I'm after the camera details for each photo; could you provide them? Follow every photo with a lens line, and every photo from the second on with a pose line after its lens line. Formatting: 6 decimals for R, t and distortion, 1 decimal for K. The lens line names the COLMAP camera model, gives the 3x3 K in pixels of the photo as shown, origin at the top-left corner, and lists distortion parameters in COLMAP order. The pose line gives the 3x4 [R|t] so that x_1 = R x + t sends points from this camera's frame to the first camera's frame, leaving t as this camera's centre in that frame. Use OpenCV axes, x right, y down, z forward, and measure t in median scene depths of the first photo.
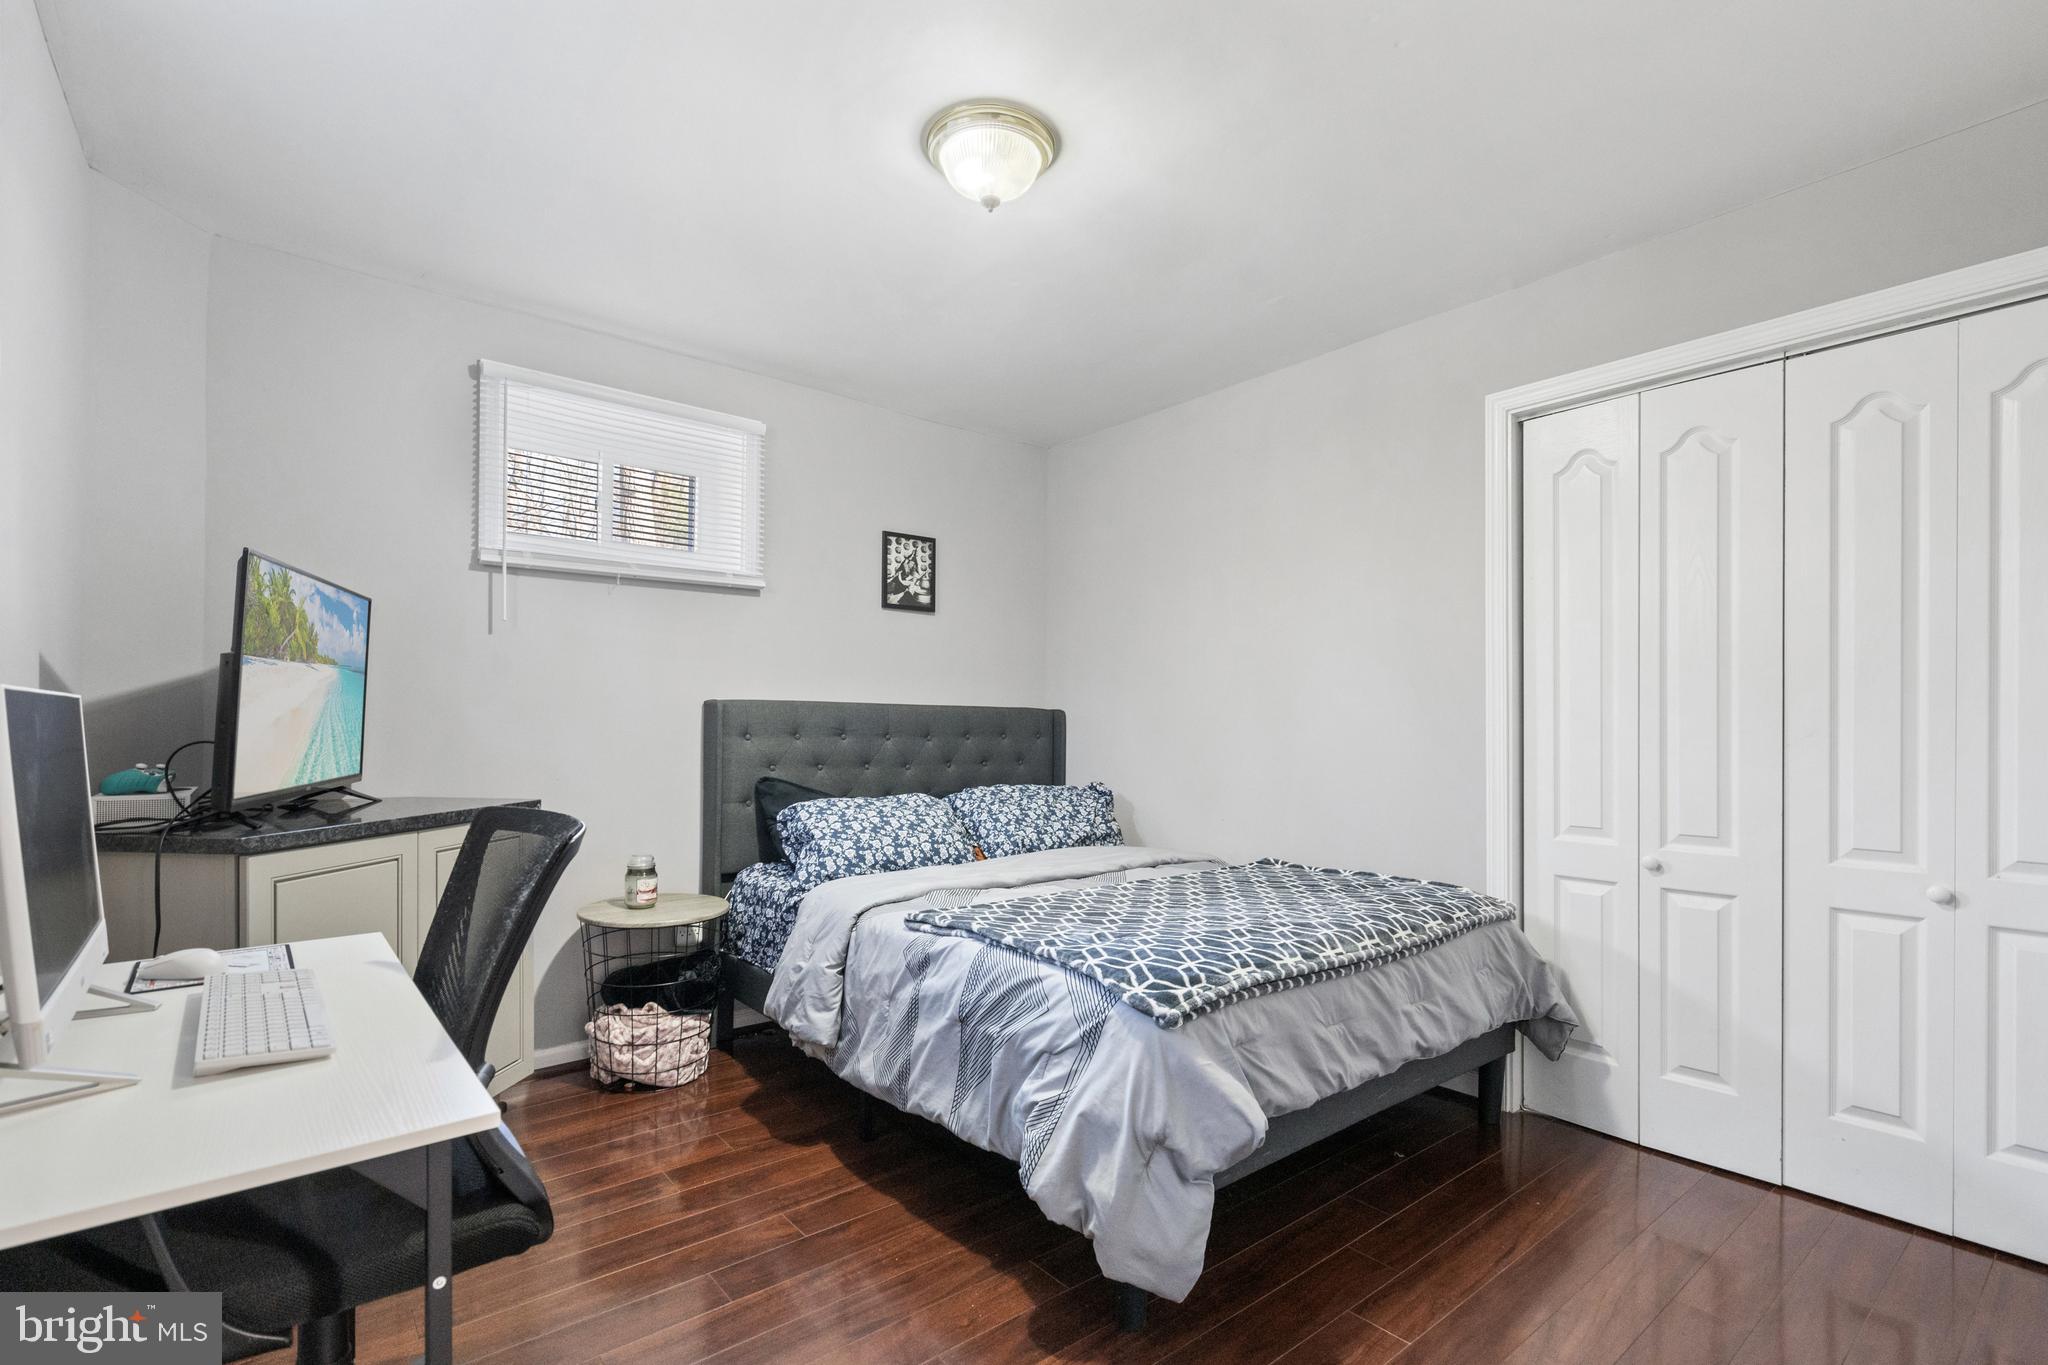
lens RADIAL K [[952.8, 0, 1034.2], [0, 952.8, 708.5], [0, 0, 1]] dist [-0.001931, 0.000390]
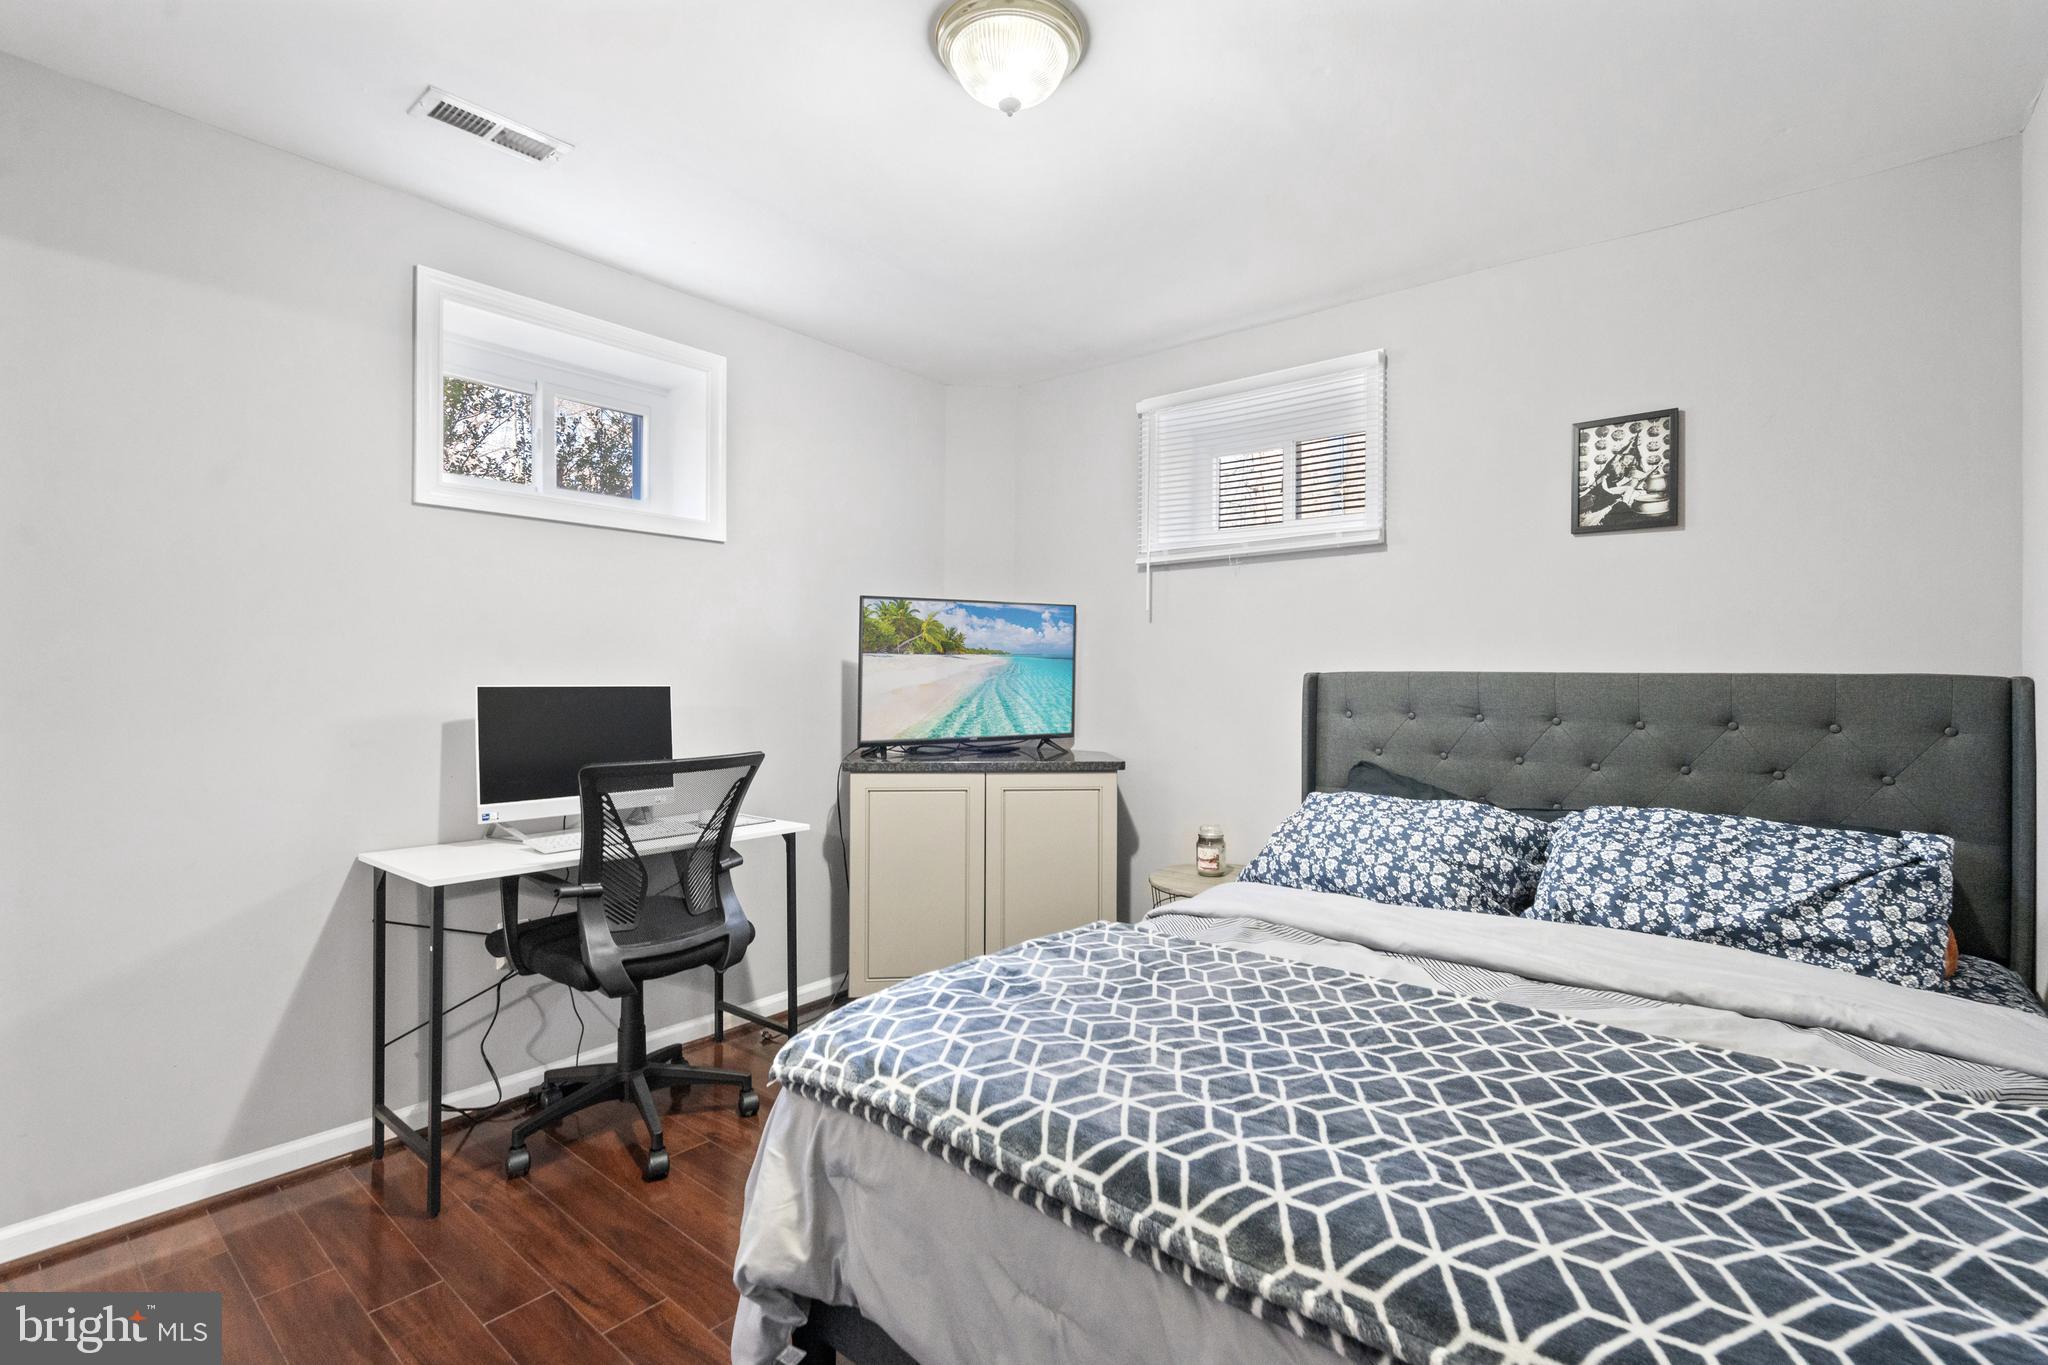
lens RADIAL K [[950.7, 0, 1020.6], [0, 950.7, 656.6], [0, 0, 1]] dist [-0.001943, -0.000162]
pose [[0.168583, -0.031415, -0.985187, 0.448680], [0.010007, 0.999495, -0.030158, -0.000195], [0.985637, -0.004775, 0.168812, 0.482502]]
